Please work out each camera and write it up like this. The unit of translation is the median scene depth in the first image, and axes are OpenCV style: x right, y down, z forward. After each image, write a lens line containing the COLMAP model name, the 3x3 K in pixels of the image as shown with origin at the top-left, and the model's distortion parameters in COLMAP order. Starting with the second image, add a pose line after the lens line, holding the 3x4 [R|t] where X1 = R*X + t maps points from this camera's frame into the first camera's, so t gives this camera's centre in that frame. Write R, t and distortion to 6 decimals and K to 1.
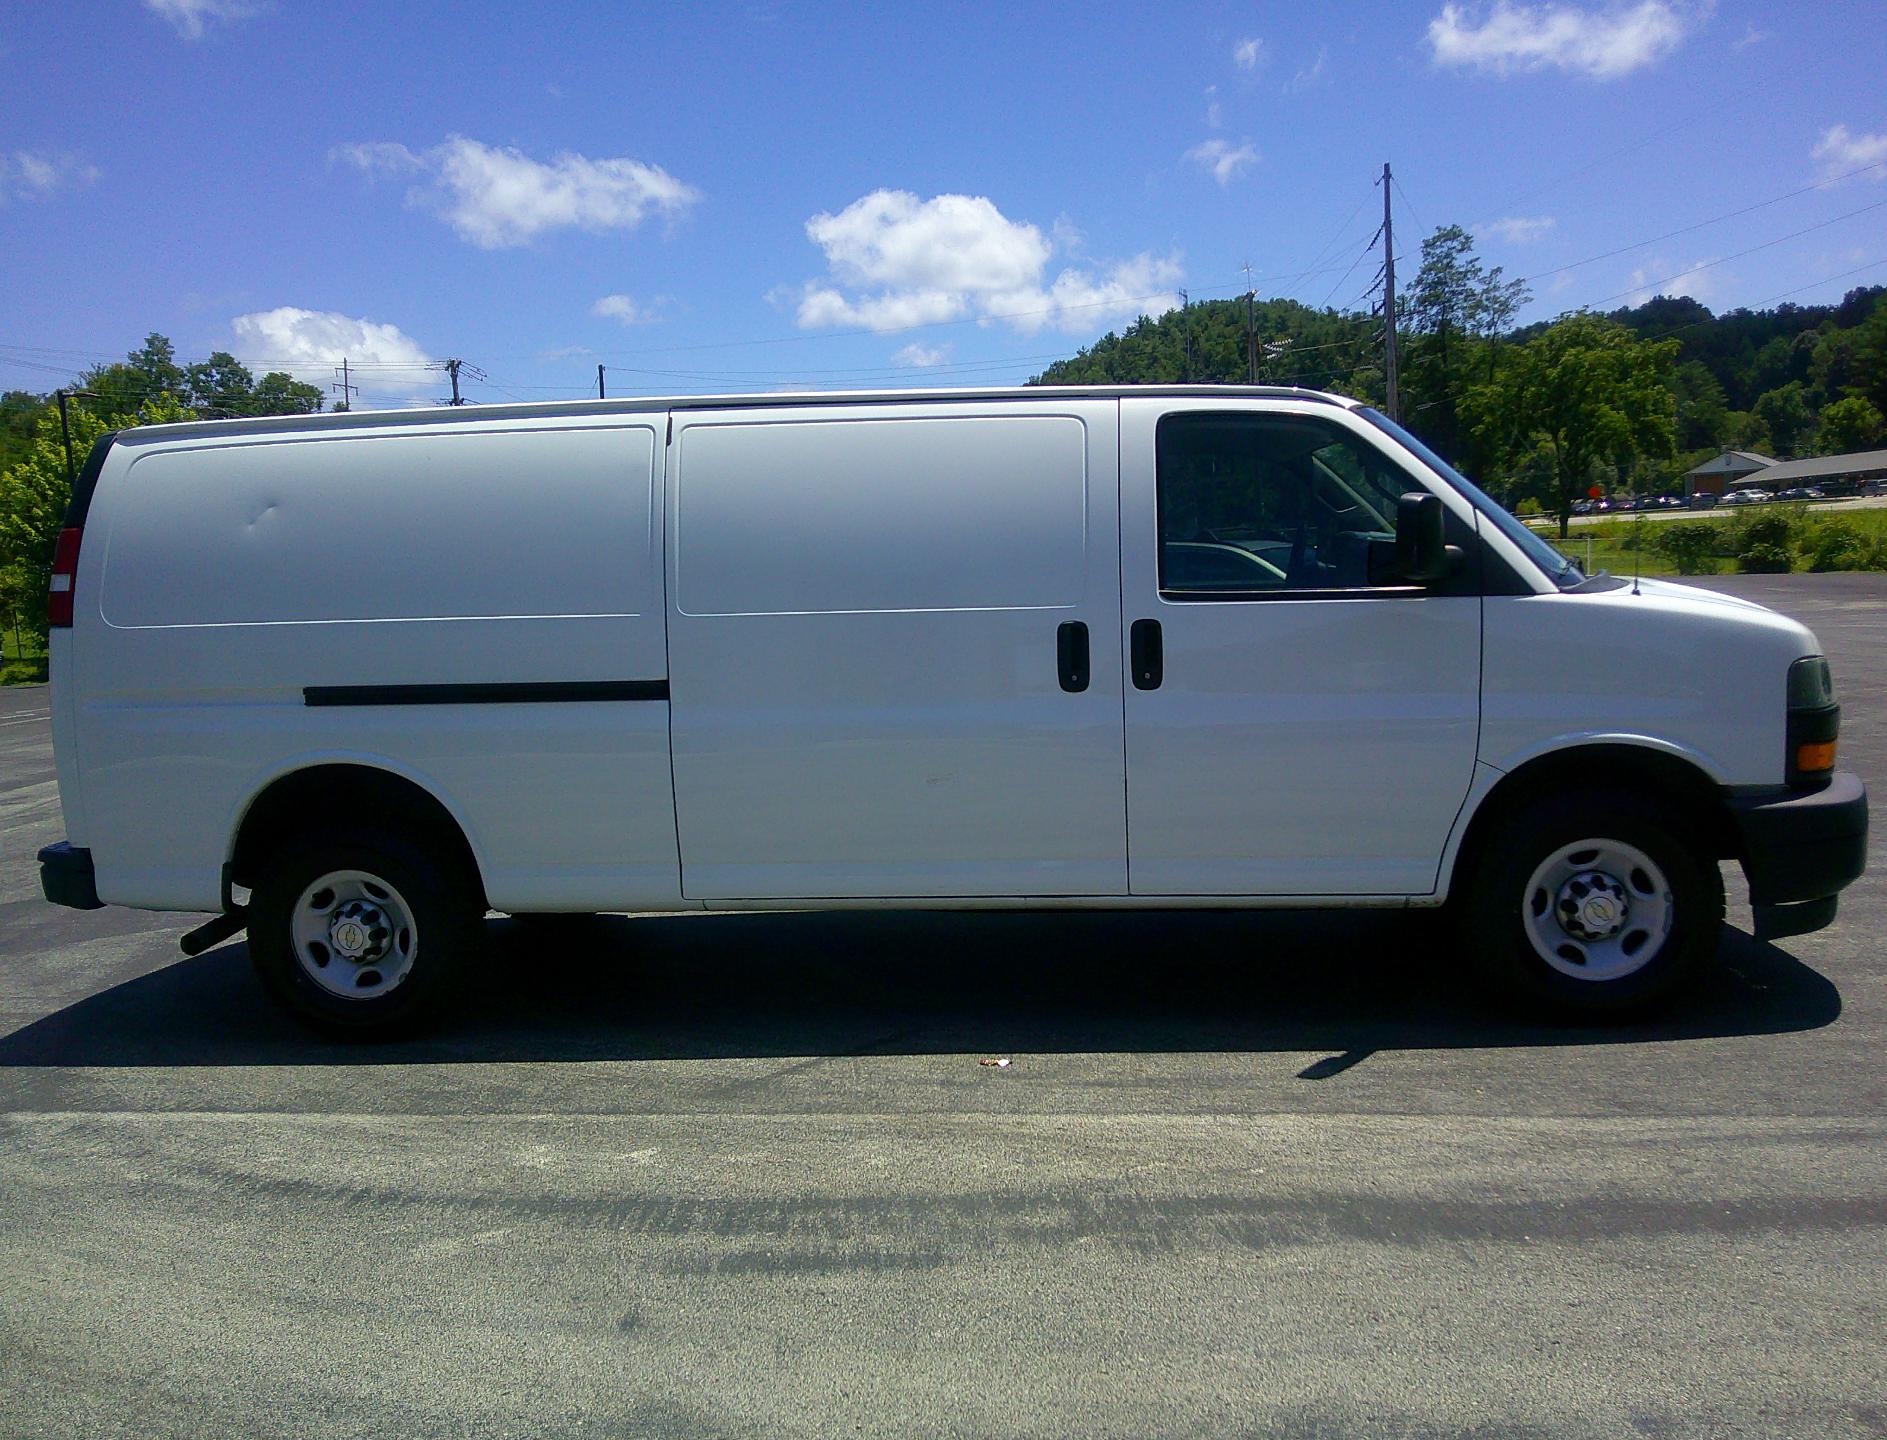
lens RADIAL K [[1604.5, 0, 950.8], [0, 1604.5, 721.6], [0, 0, 1]] dist [0.054802, -0.122817]
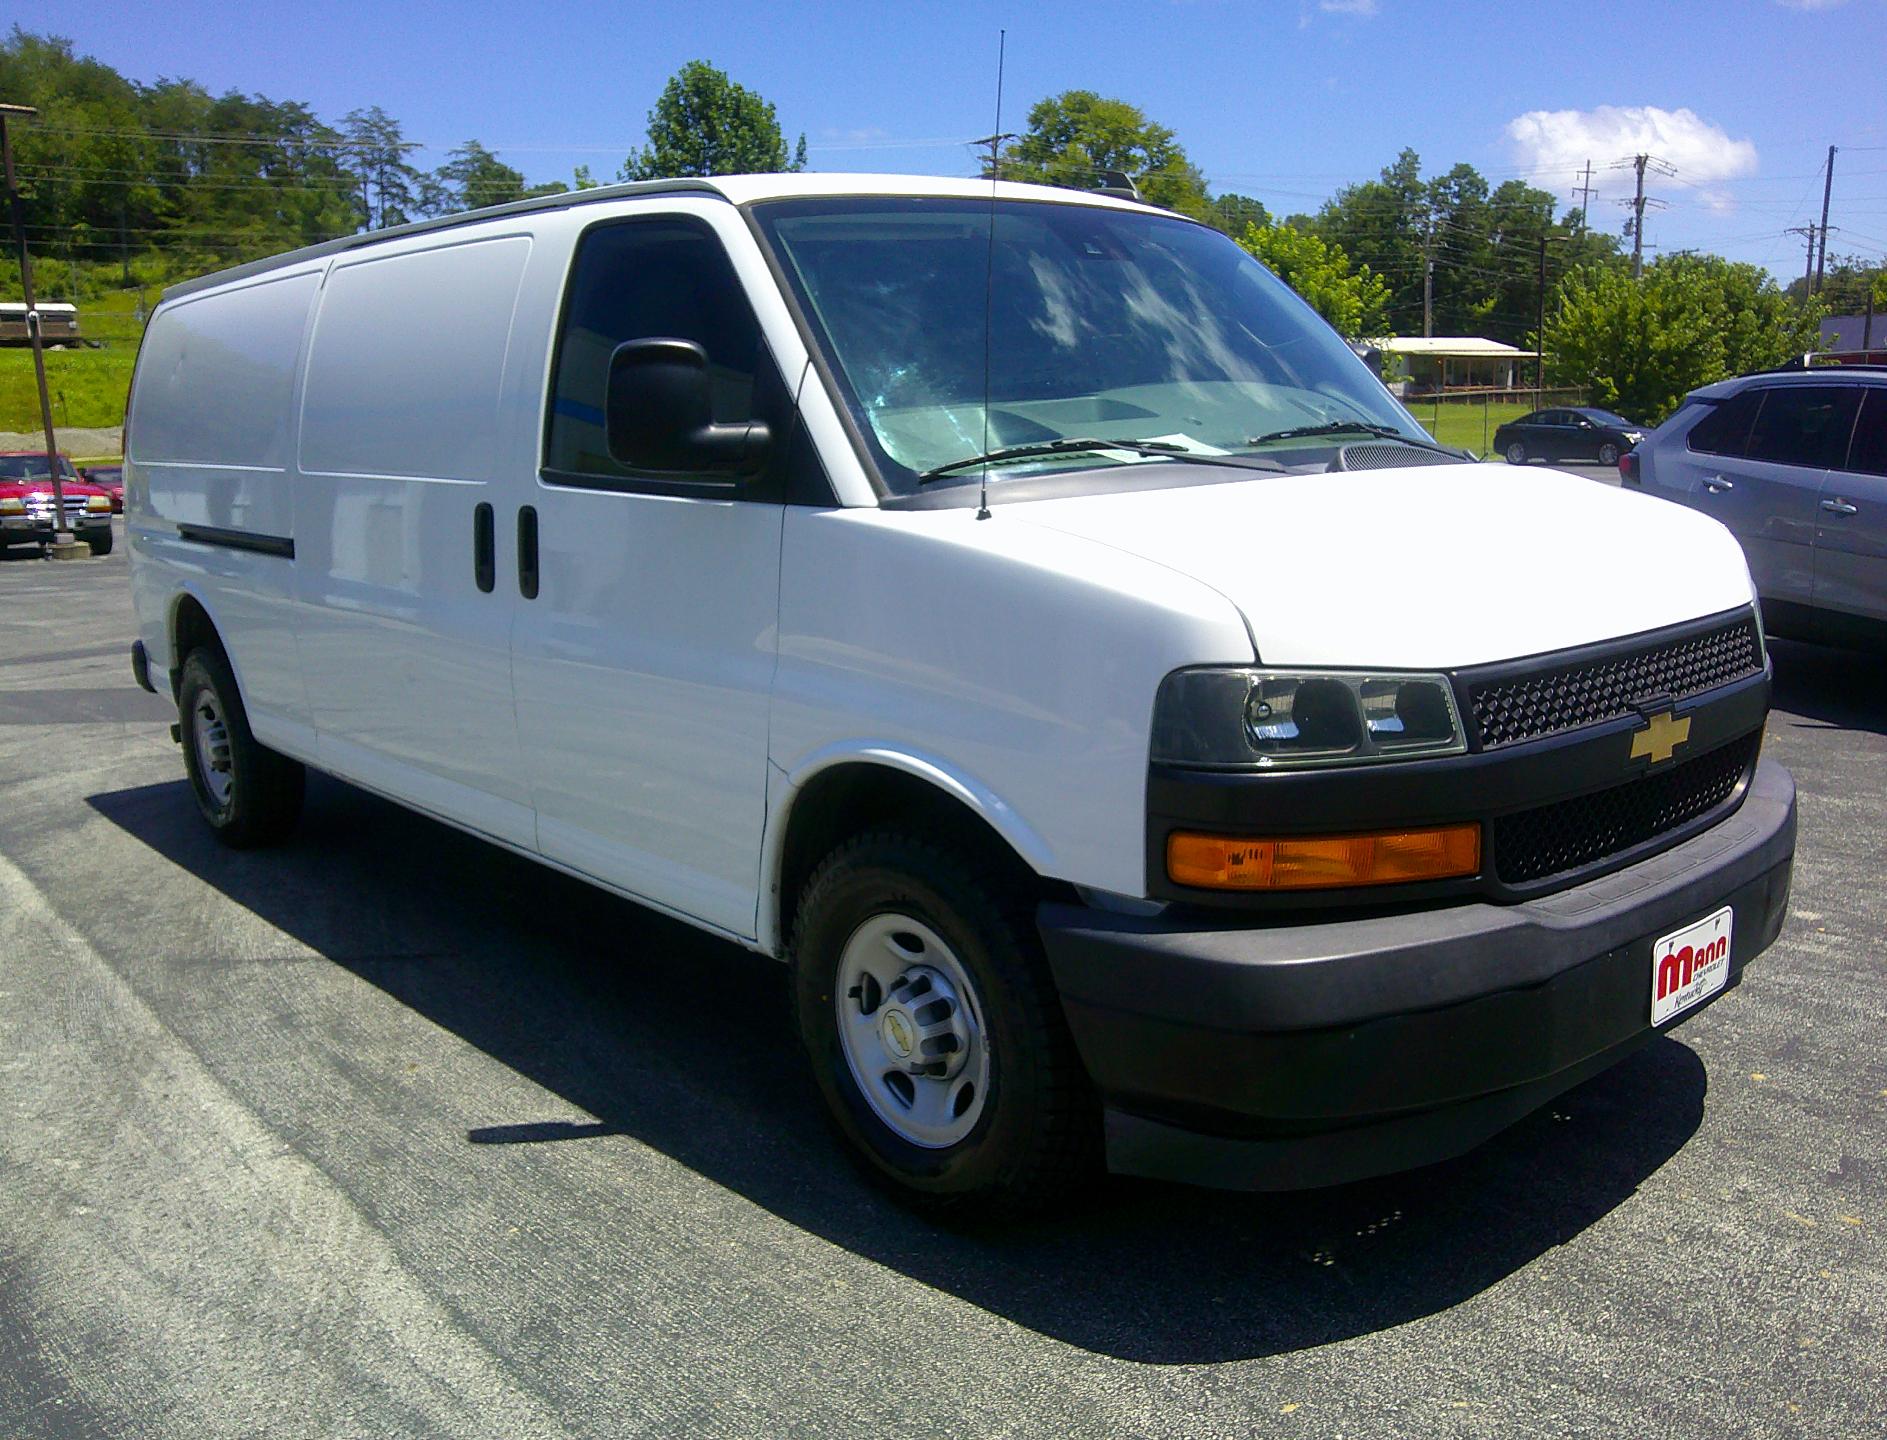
lens RADIAL K [[1604.5, 0, 950.8], [0, 1604.5, 721.6], [0, 0, 1]] dist [0.054802, -0.122817]
pose [[0.734471, 0.152054, -0.661386, 0.764939], [-0.076331, 0.986901, 0.142125, -0.083617], [0.674333, -0.053902, 0.736457, 0.544139]]
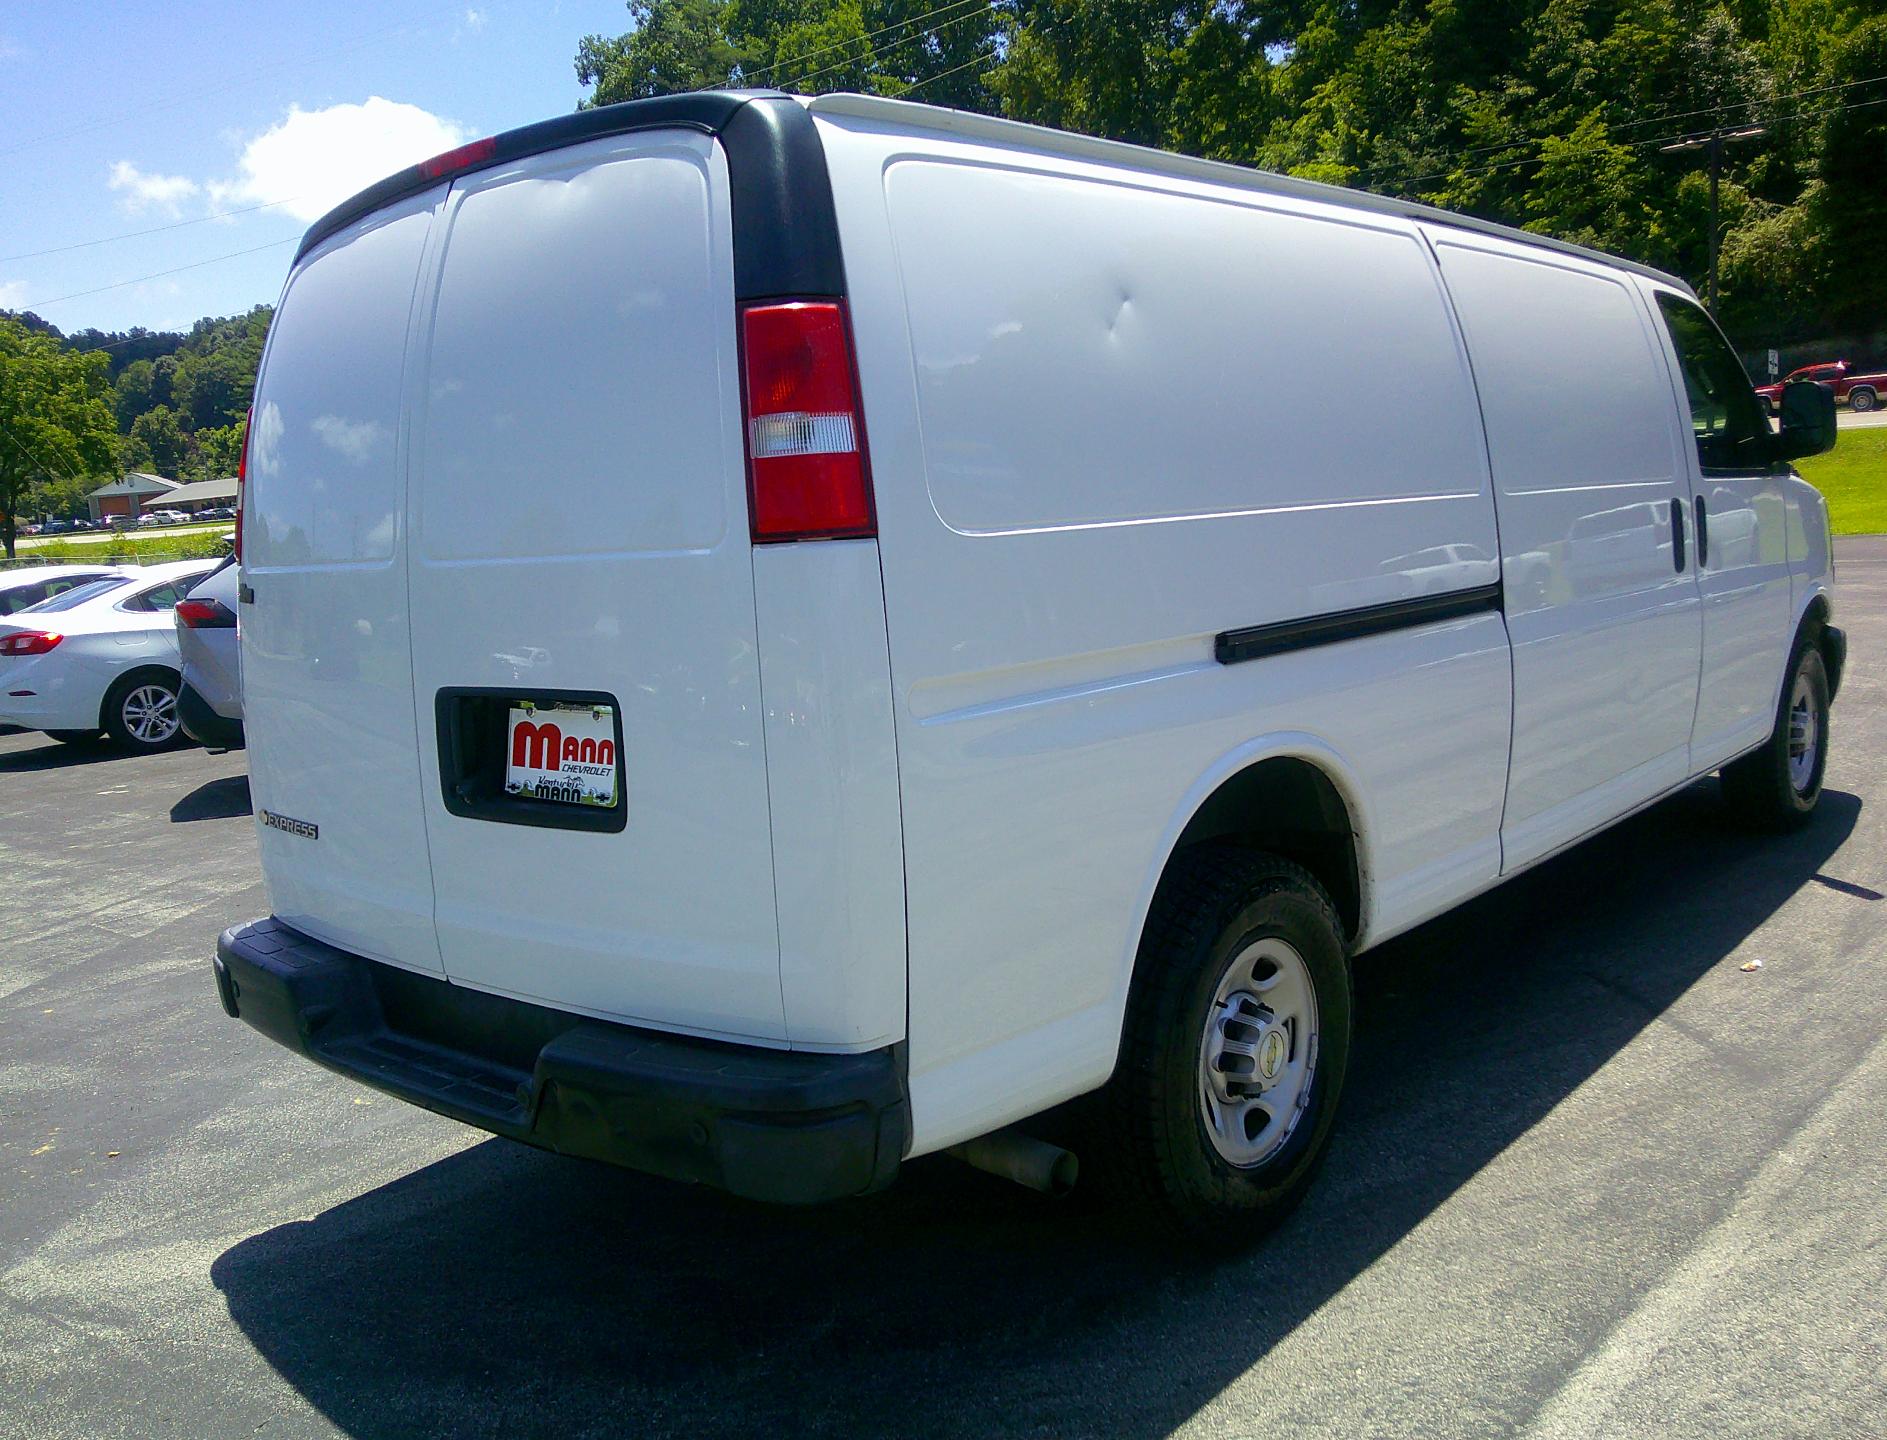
lens RADIAL K [[1604.5, 0, 950.8], [0, 1604.5, 721.6], [0, 0, 1]] dist [0.054802, -0.122817]
pose [[0.571790, -0.109258, 0.813092, -0.908130], [0.123567, 0.991255, 0.046302, -0.027863], [-0.811041, 0.073996, 0.580291, 0.755786]]
